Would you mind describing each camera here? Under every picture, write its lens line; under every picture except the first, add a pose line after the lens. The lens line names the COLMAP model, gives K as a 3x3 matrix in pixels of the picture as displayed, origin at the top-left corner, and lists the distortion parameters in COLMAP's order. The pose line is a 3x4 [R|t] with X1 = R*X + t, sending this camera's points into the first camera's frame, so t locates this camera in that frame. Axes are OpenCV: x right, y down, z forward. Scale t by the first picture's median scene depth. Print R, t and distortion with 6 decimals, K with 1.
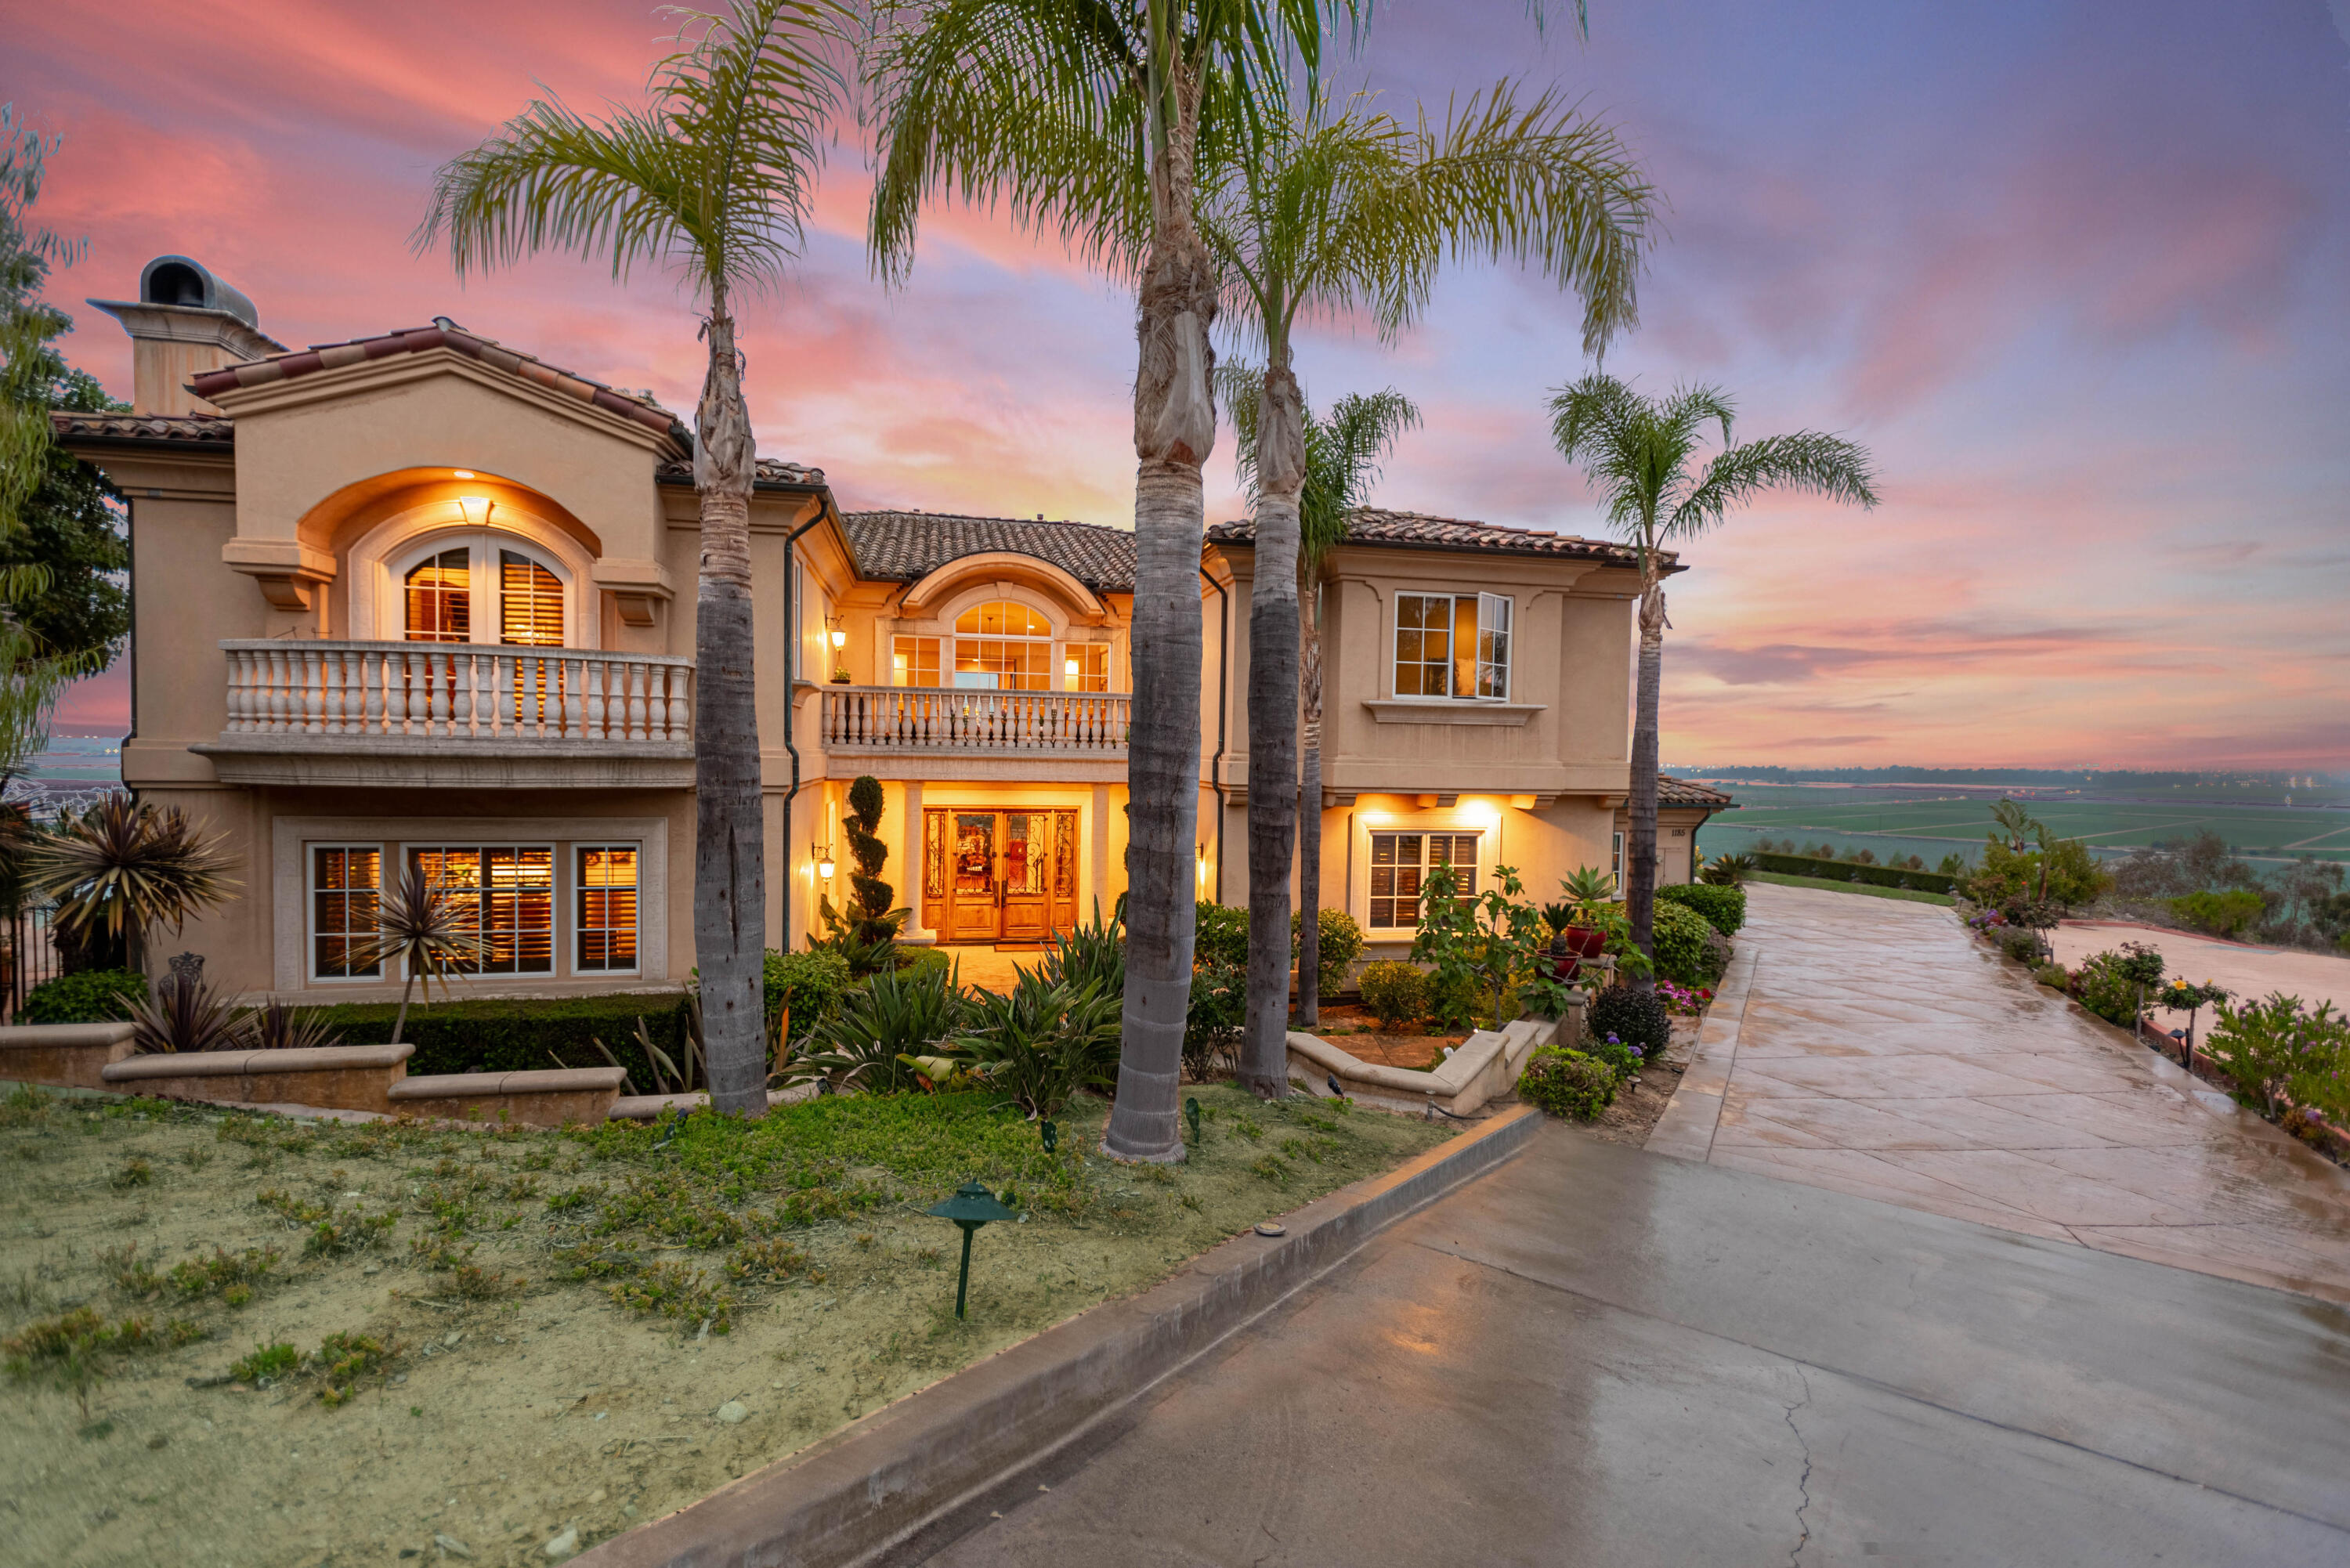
lens RADIAL K [[1174.4, 0, 1175.0], [0, 1174.4, 784.0], [0, 0, 1]] dist [-0.000902, -0.000375]
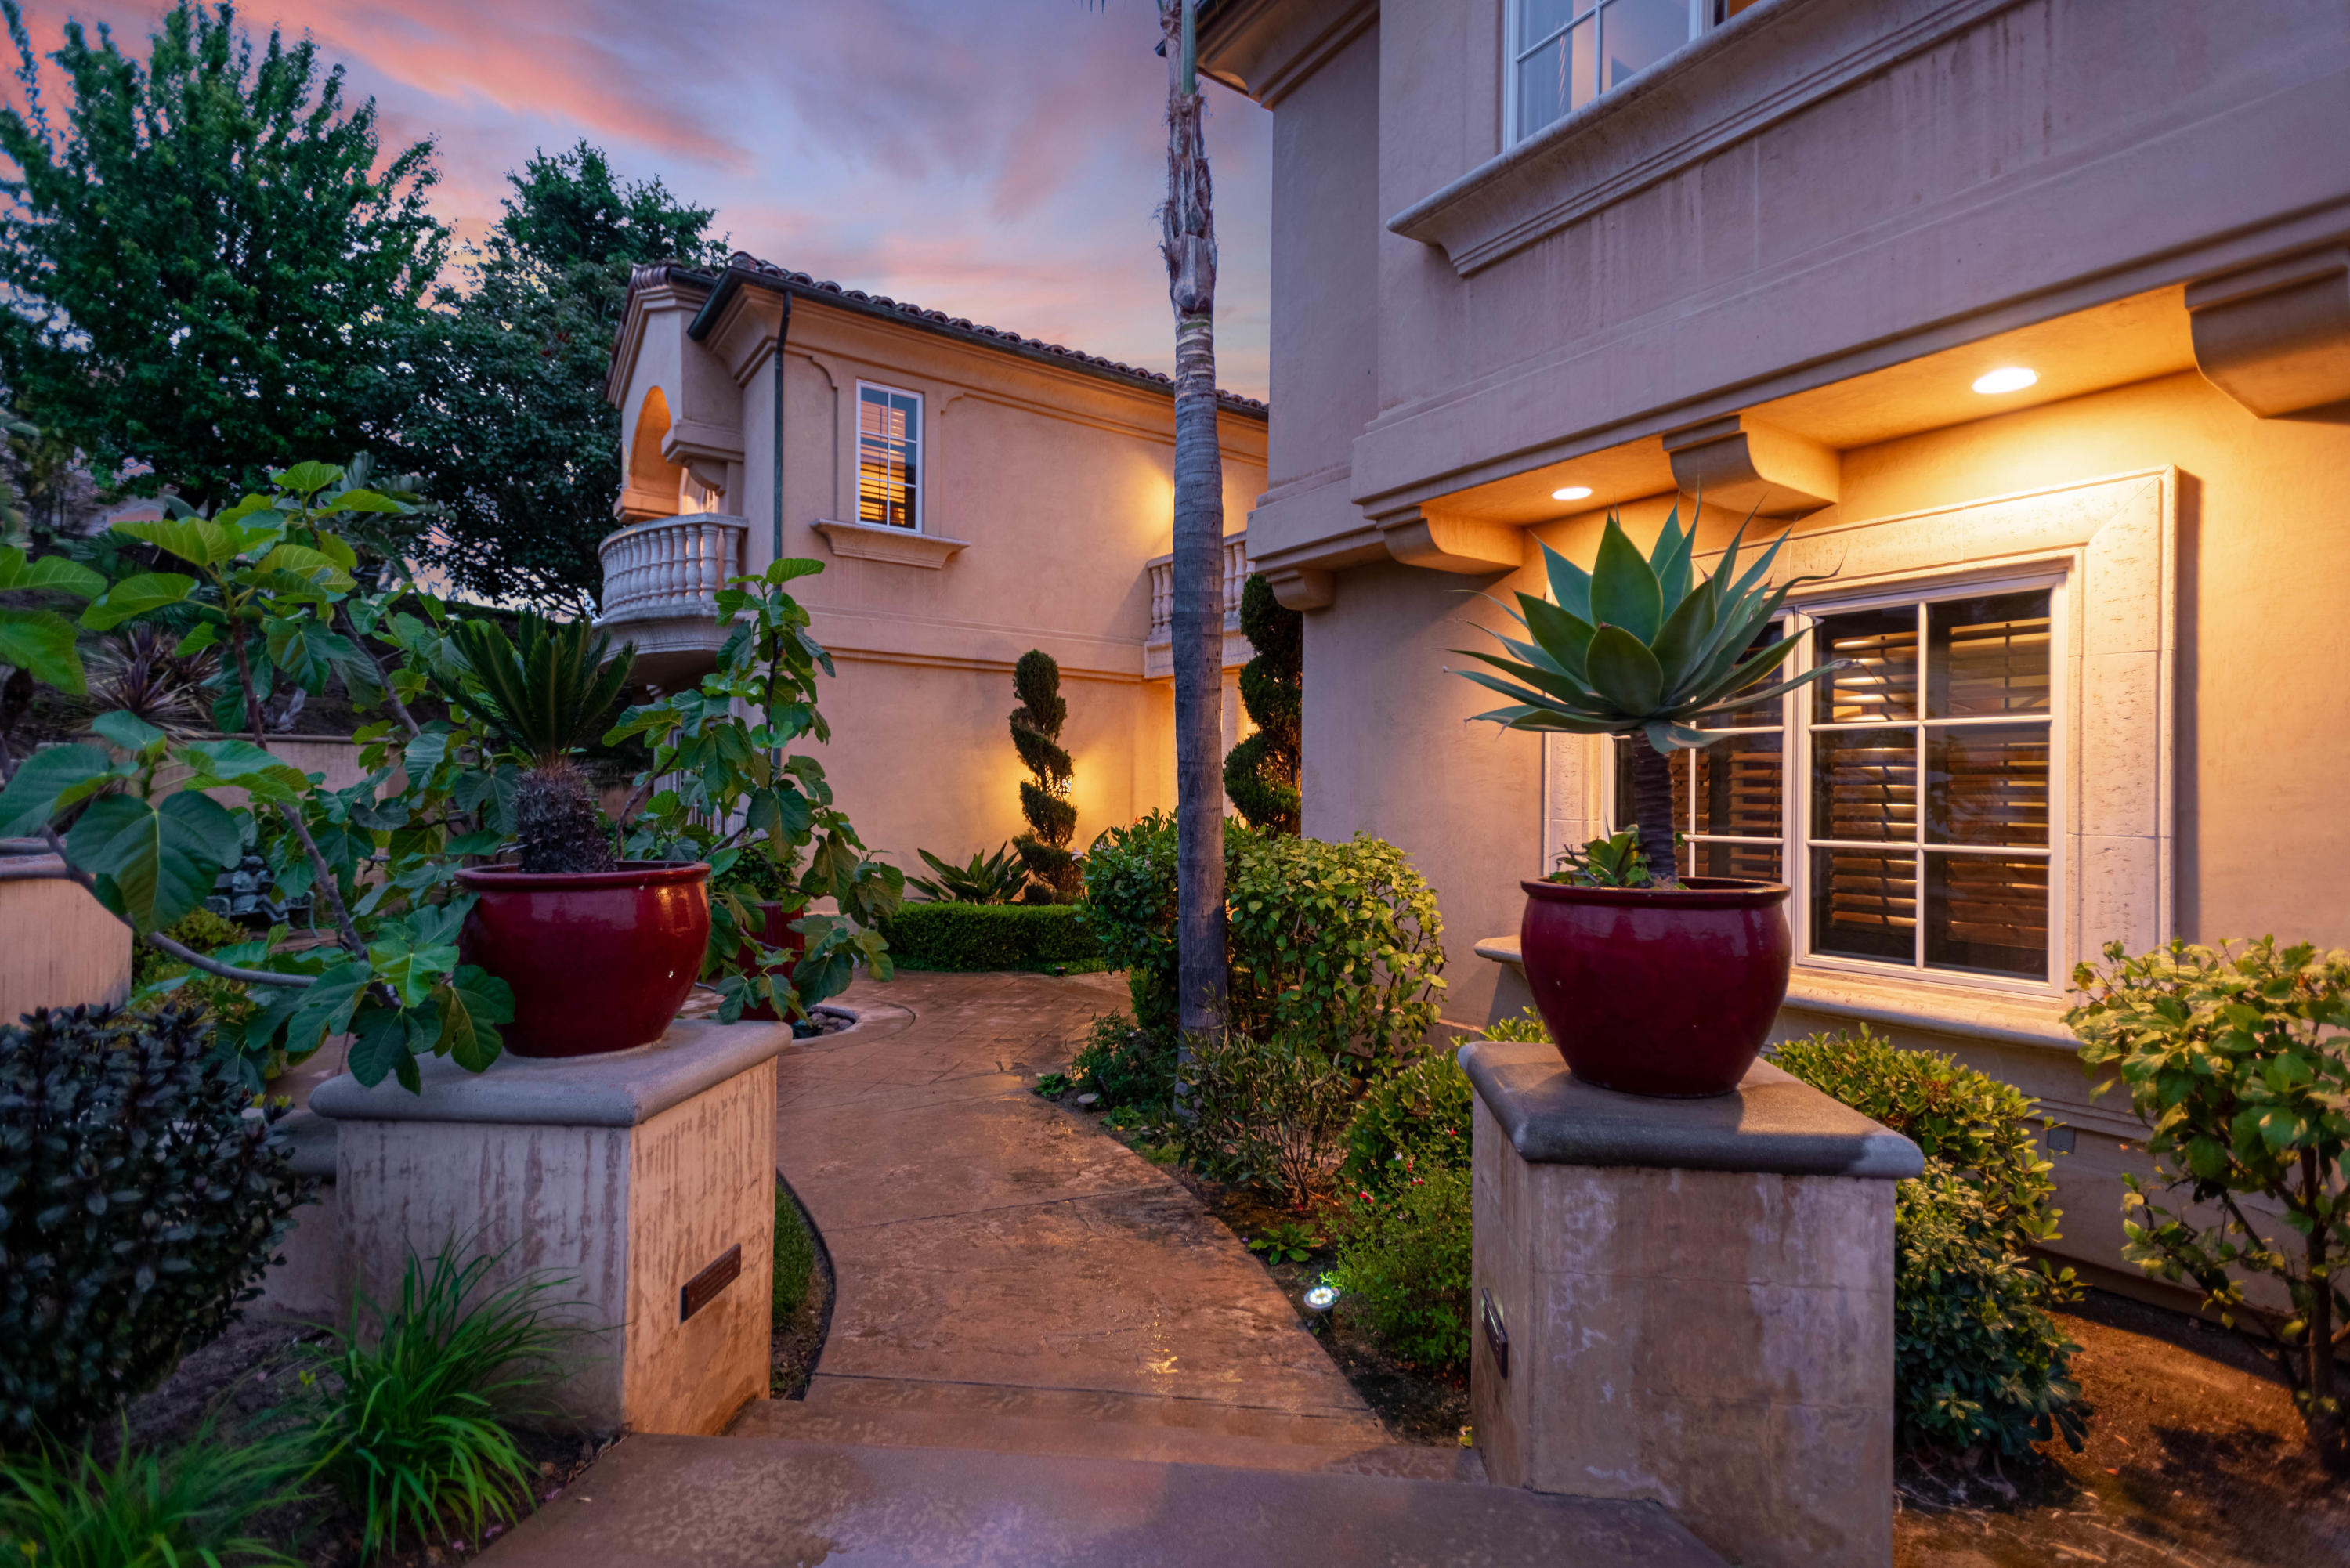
lens RADIAL K [[1108.7, 0, 1175.0], [0, 1108.7, 784.0], [0, 0, 1]] dist [0.014207, -0.000699]
pose [[0.389816, -0.032883, -0.920305, 0.410195], [-0.030495, 0.998353, -0.048589, 0.106260], [0.920388, 0.047006, 0.388172, 0.774063]]
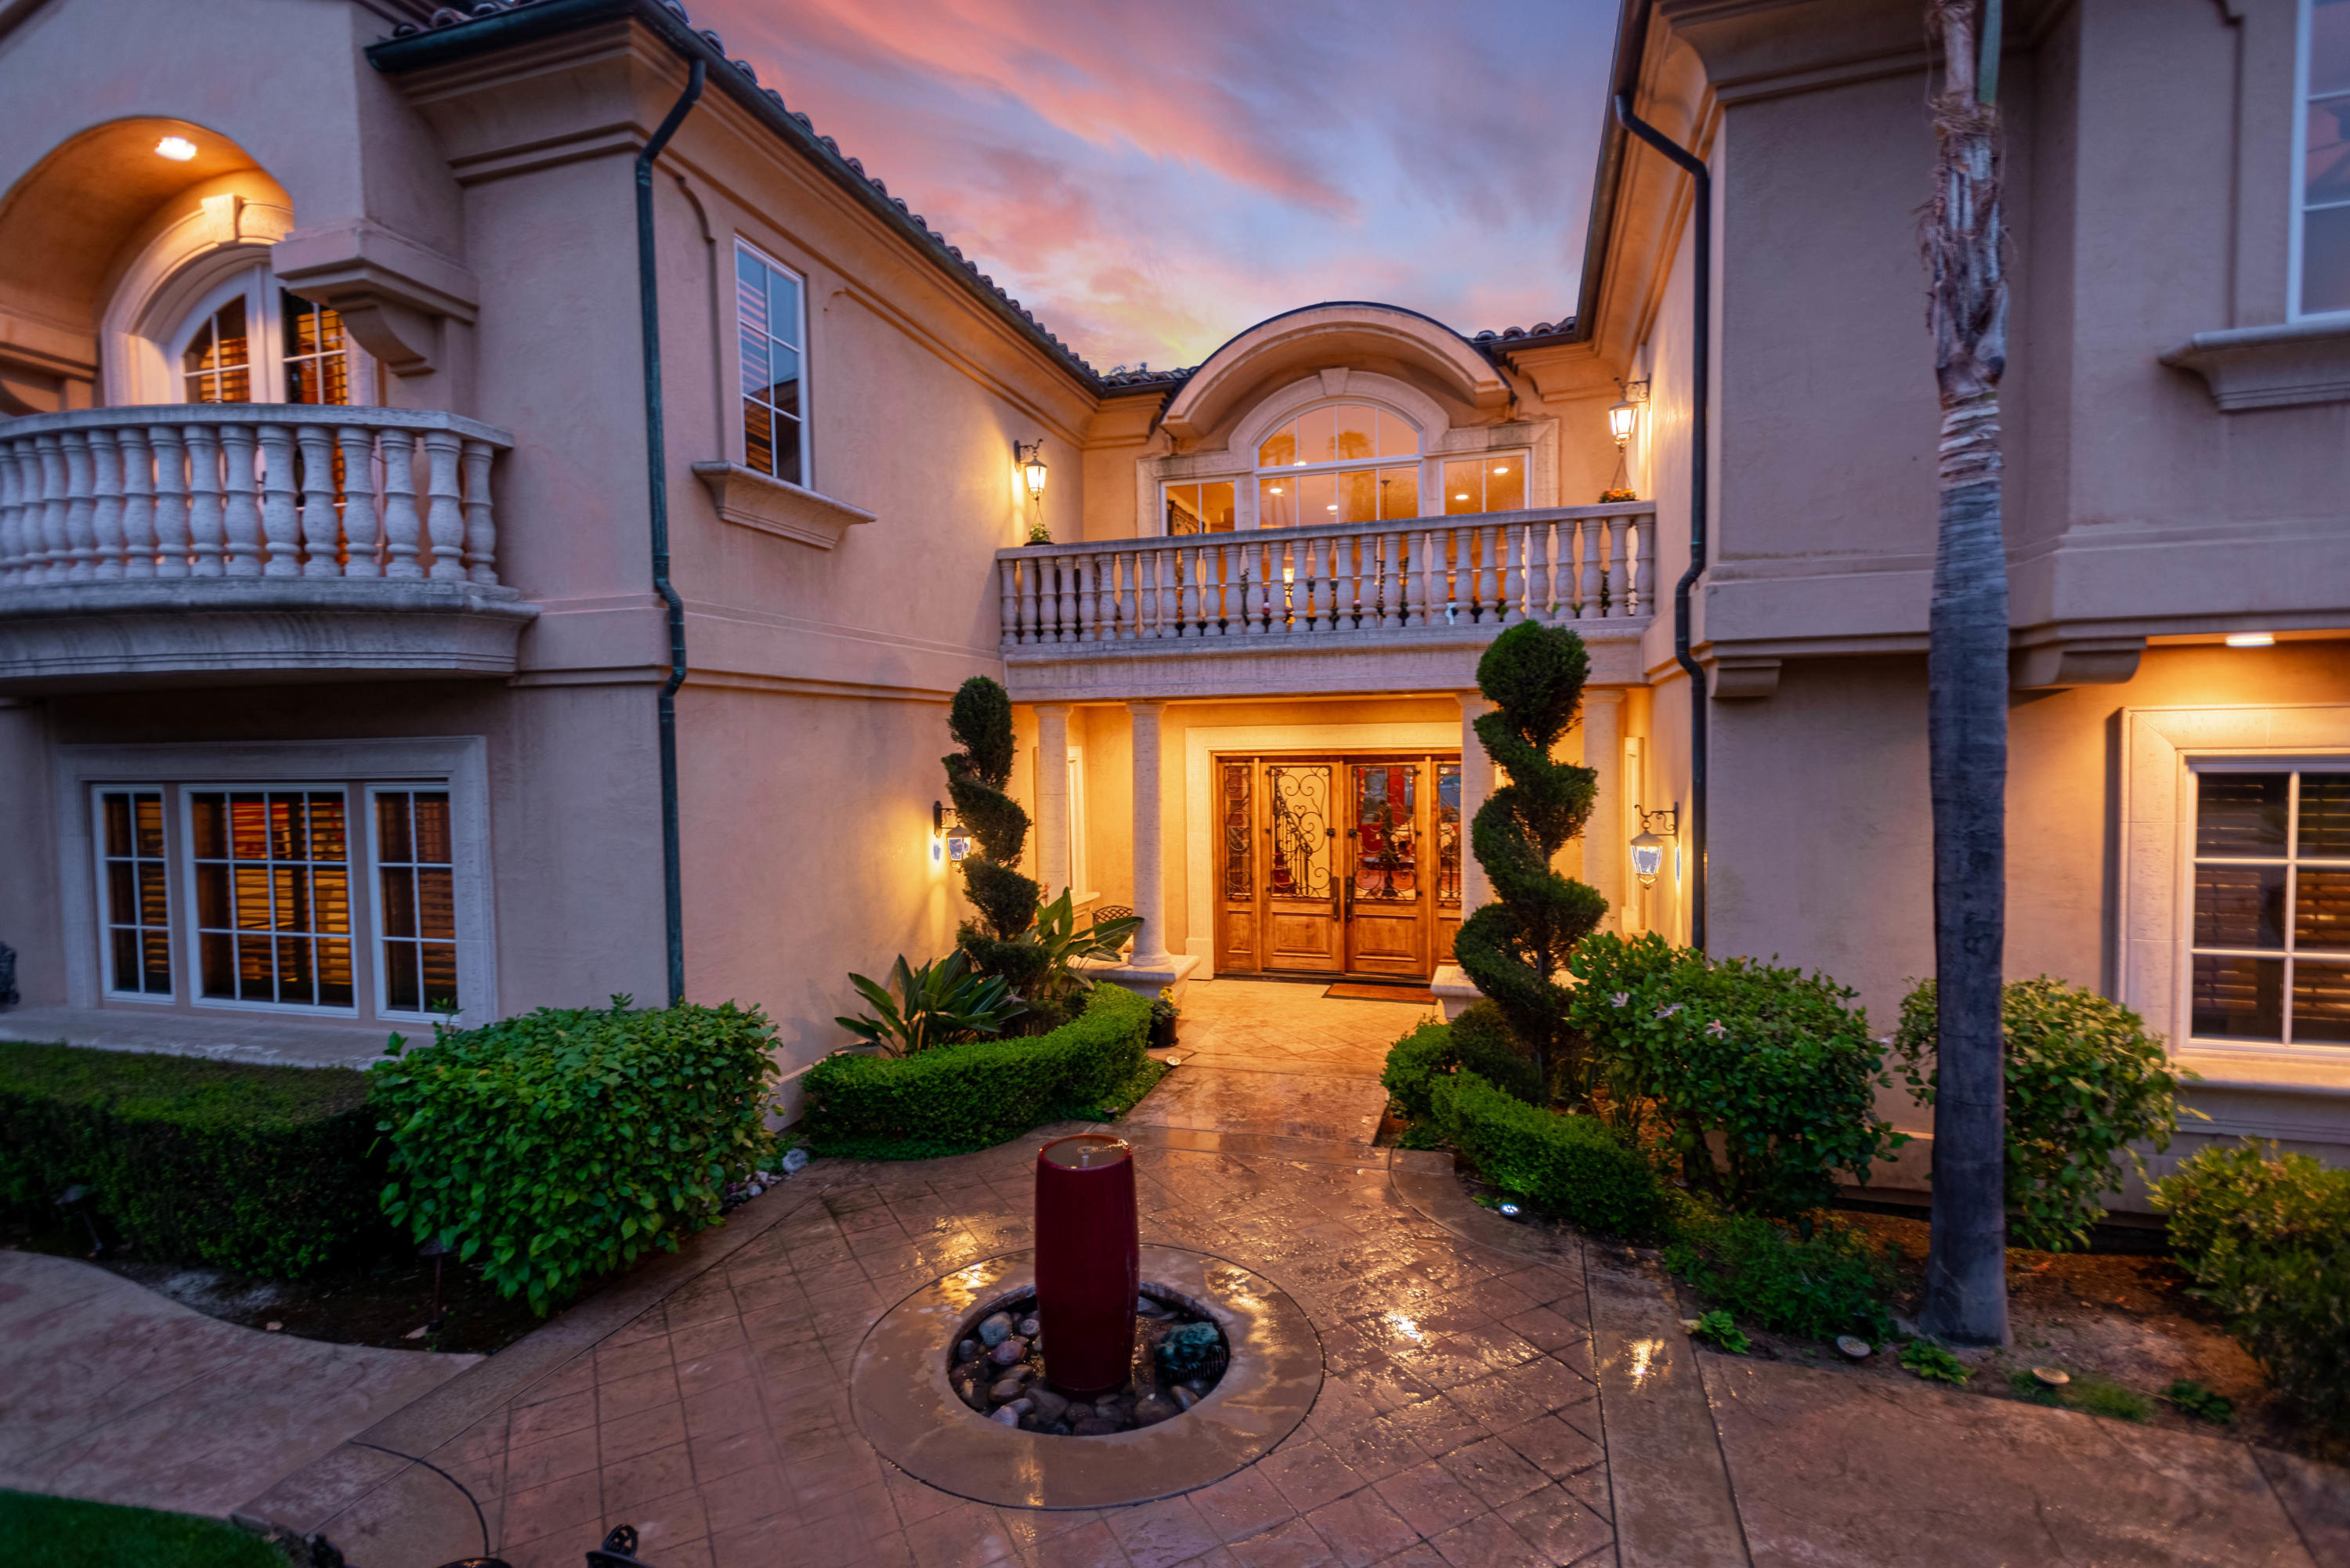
lens RADIAL K [[1108.7, 0, 1175.0], [0, 1108.7, 784.0], [0, 0, 1]] dist [0.014207, -0.000699]
pose [[0.865505, -0.014110, -0.500702, 0.073531], [0.012629, 0.999900, -0.006347, 0.045847], [0.500742, -0.000830, 0.865596, 0.568063]]
